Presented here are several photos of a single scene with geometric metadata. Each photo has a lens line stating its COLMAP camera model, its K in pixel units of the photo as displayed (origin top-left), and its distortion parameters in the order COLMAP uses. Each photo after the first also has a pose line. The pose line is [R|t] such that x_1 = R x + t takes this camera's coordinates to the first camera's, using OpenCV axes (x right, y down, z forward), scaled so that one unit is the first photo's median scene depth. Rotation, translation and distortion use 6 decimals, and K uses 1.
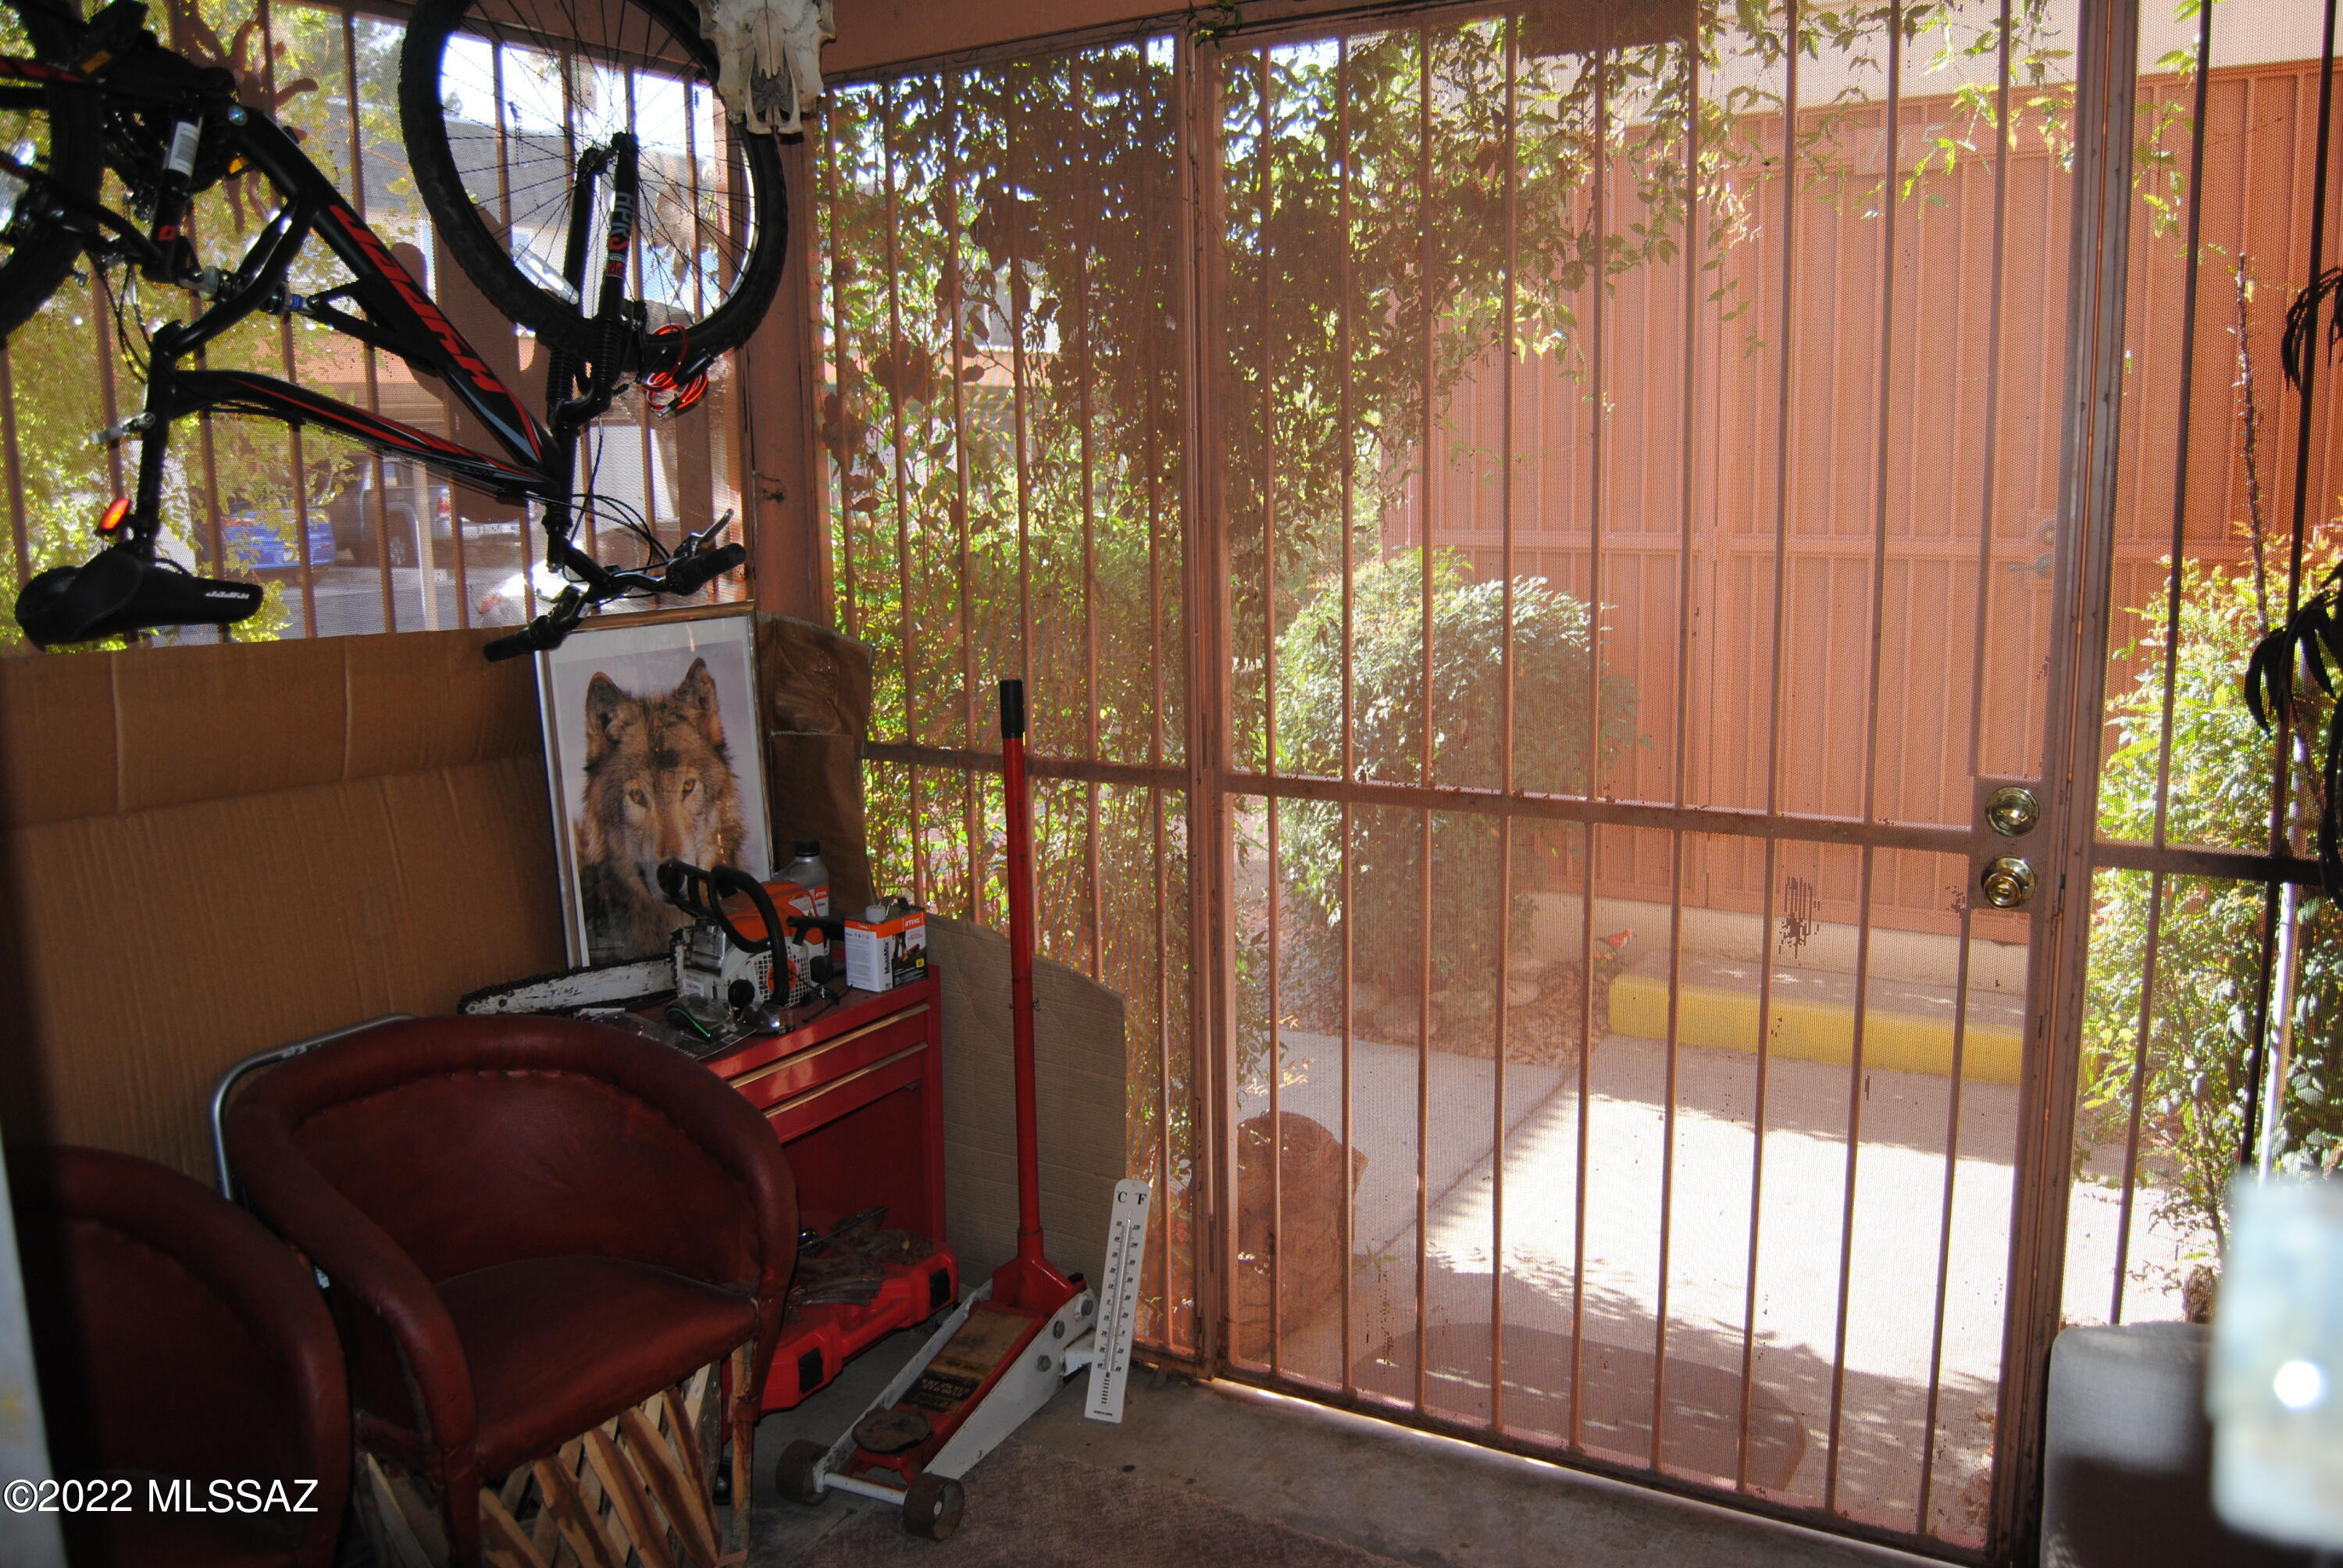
lens RADIAL K [[1856.4, 0, 1157.0], [0, 1856.4, 773.0], [0, 0, 1]] dist [-0.069381, 0.015262]
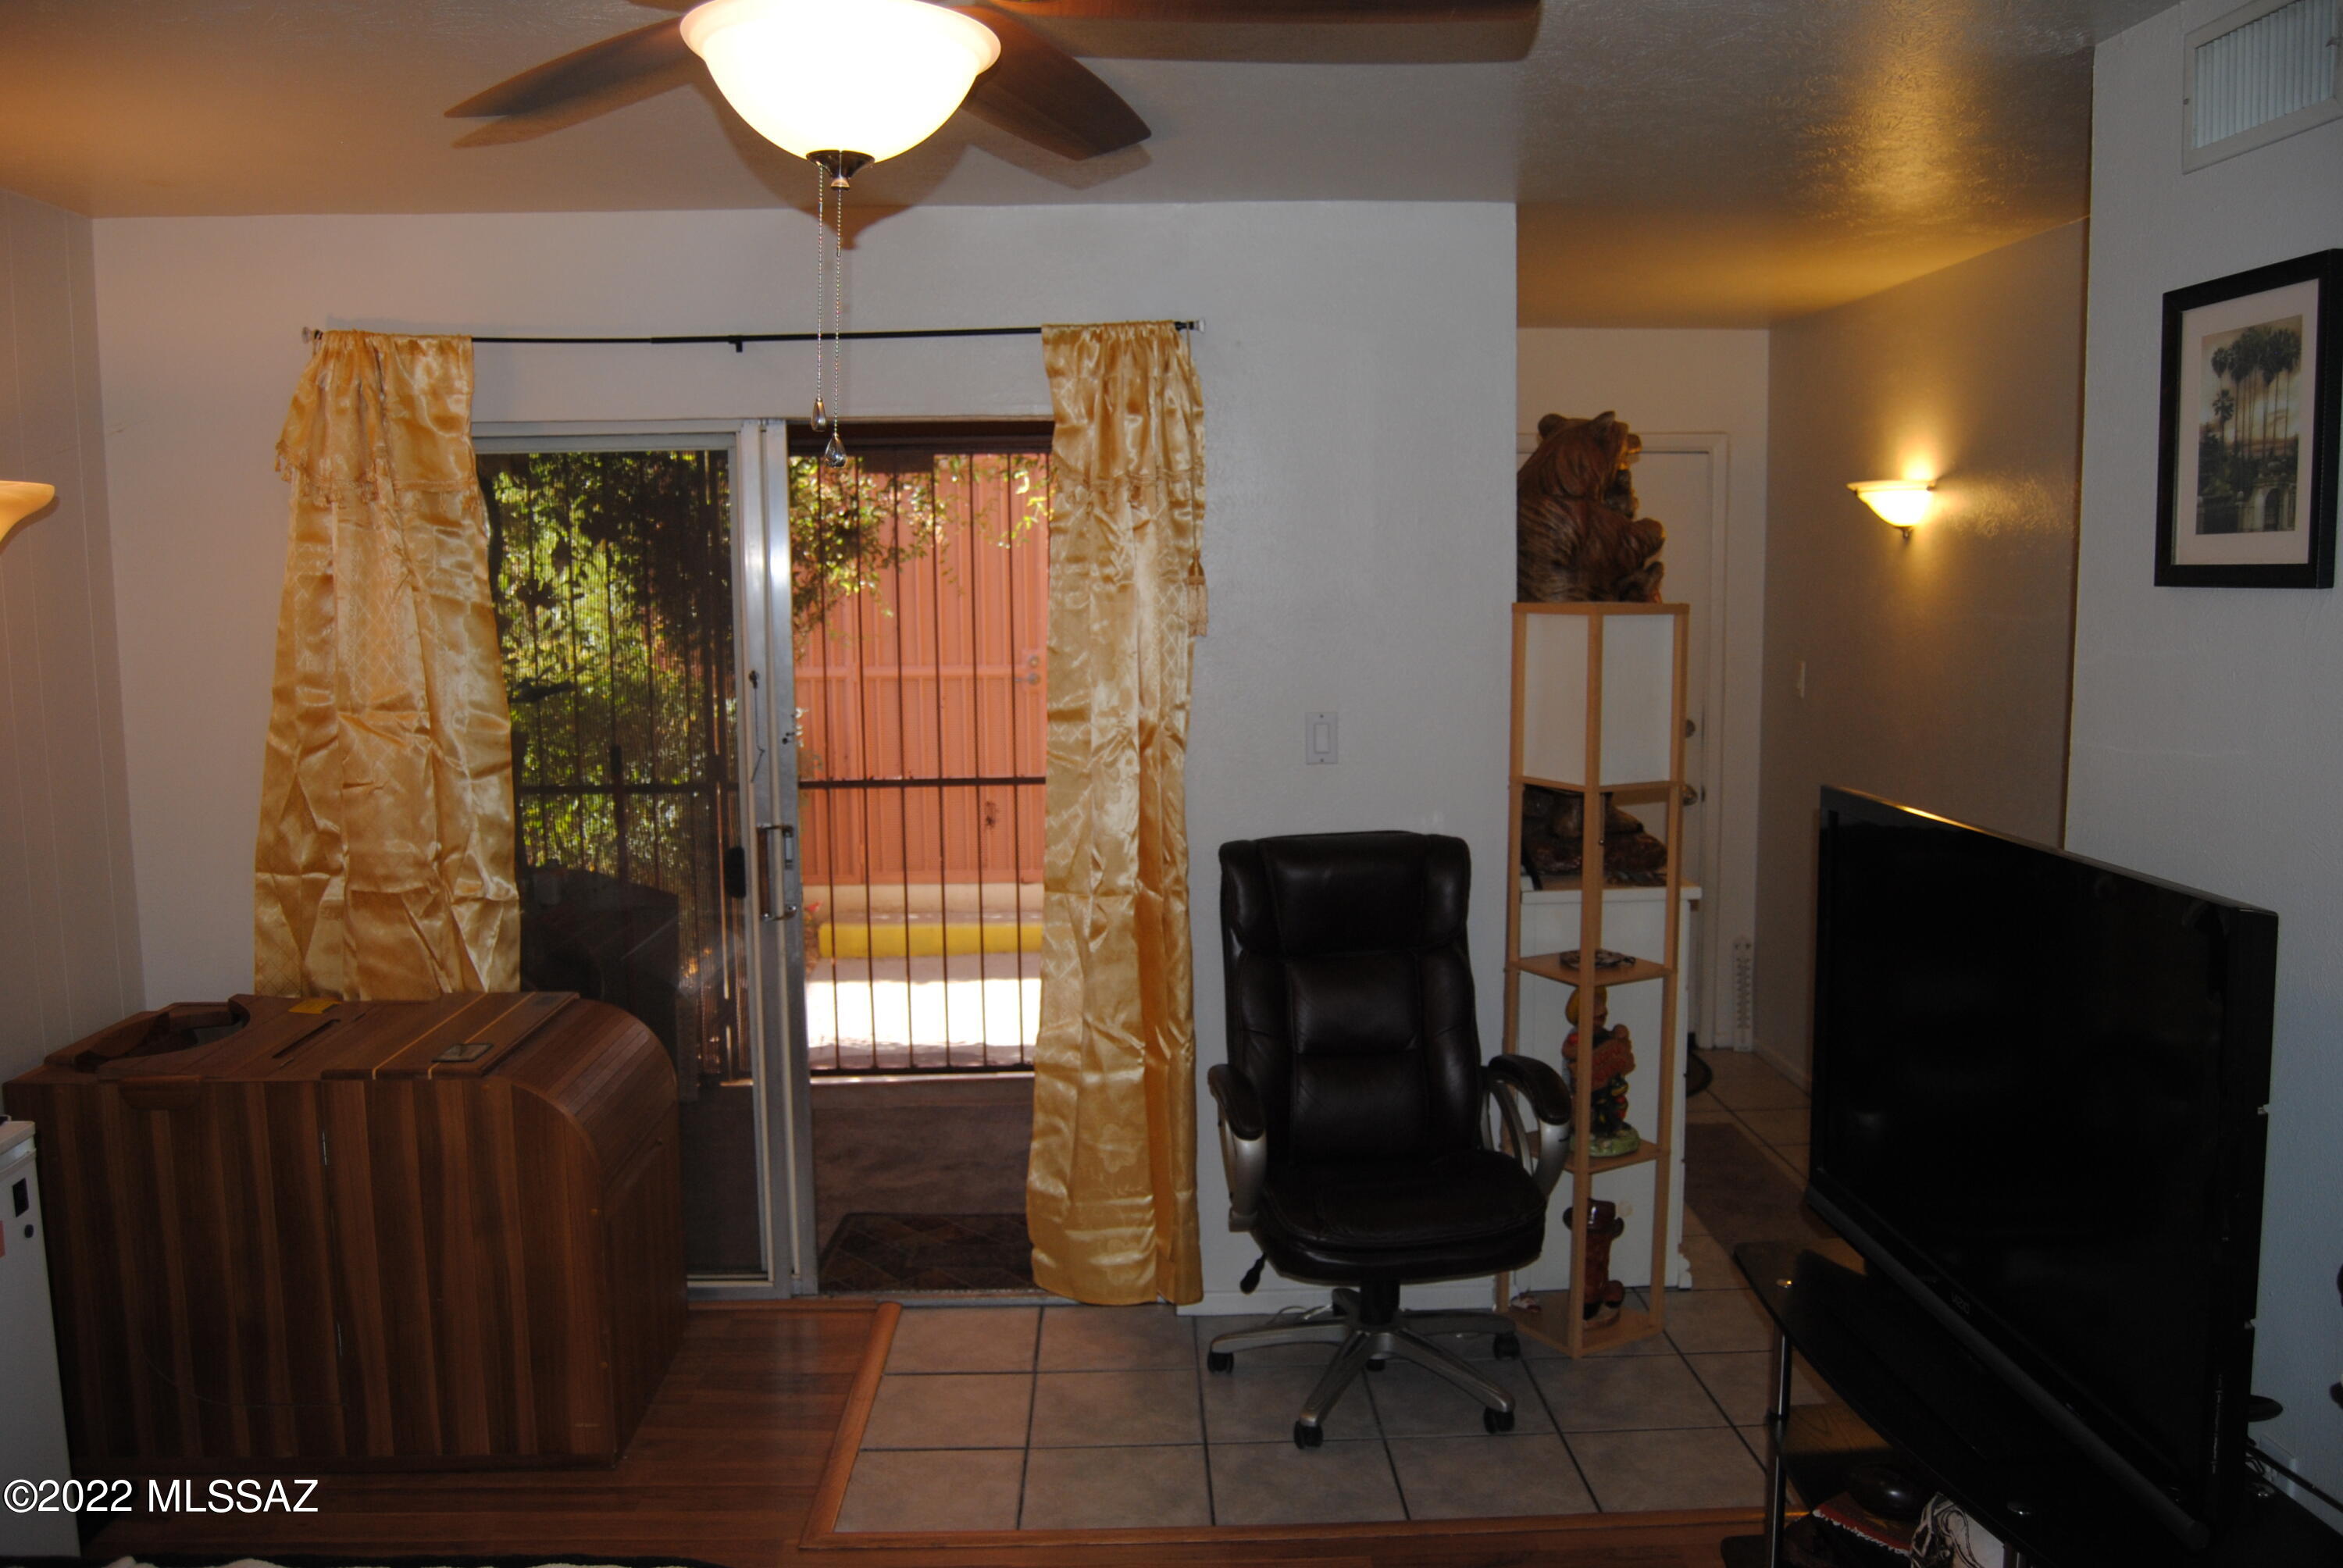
lens RADIAL K [[1856.4, 0, 1185.1], [0, 1856.4, 783.5], [0, 0, 1]] dist [-0.069381, 0.015262]
pose [[0.837985, -0.052903, 0.543123, -0.647950], [0.088834, 0.995238, -0.040121, 0.128118], [-0.538415, 0.081869, 0.838694, -1.028086]]
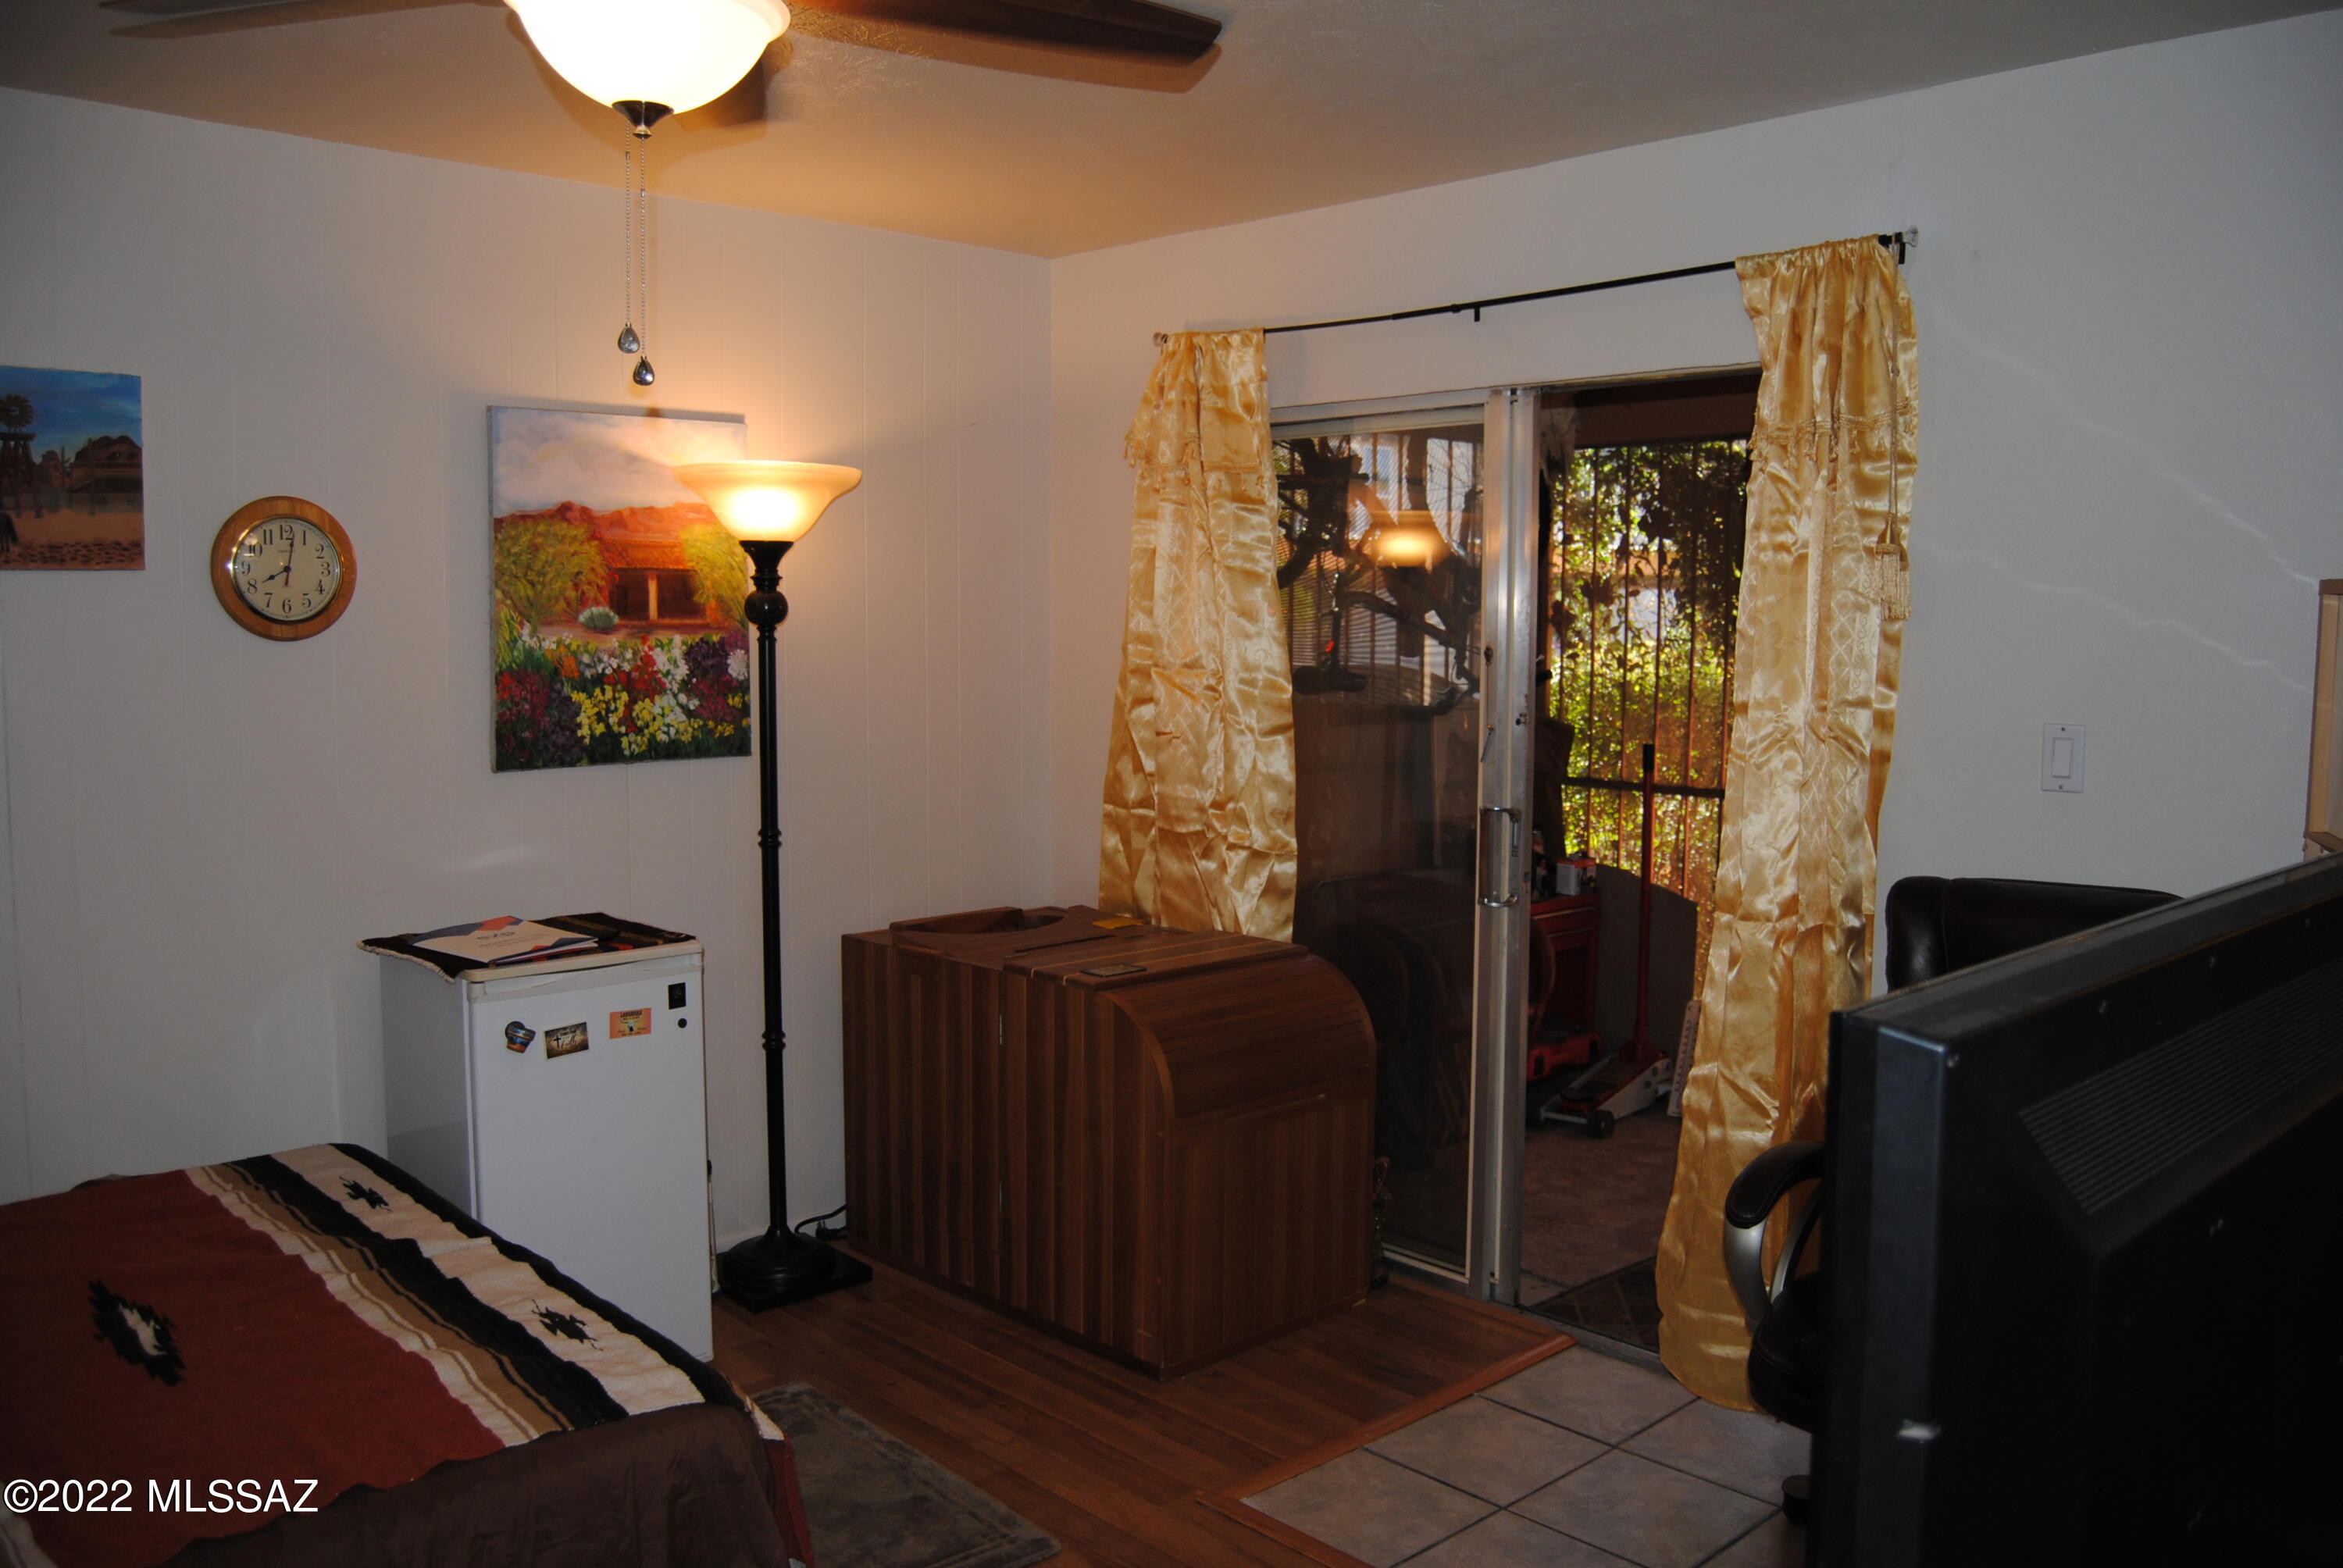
lens RADIAL K [[1856.4, 0, 1184.4], [0, 1856.4, 770.9], [0, 0, 1]] dist [-0.069381, 0.015262]
pose [[0.967184, 0.046804, -0.249729, -0.062162], [-0.068347, 0.994584, -0.078297, 0.168587], [0.244712, 0.092796, 0.965145, -1.049128]]
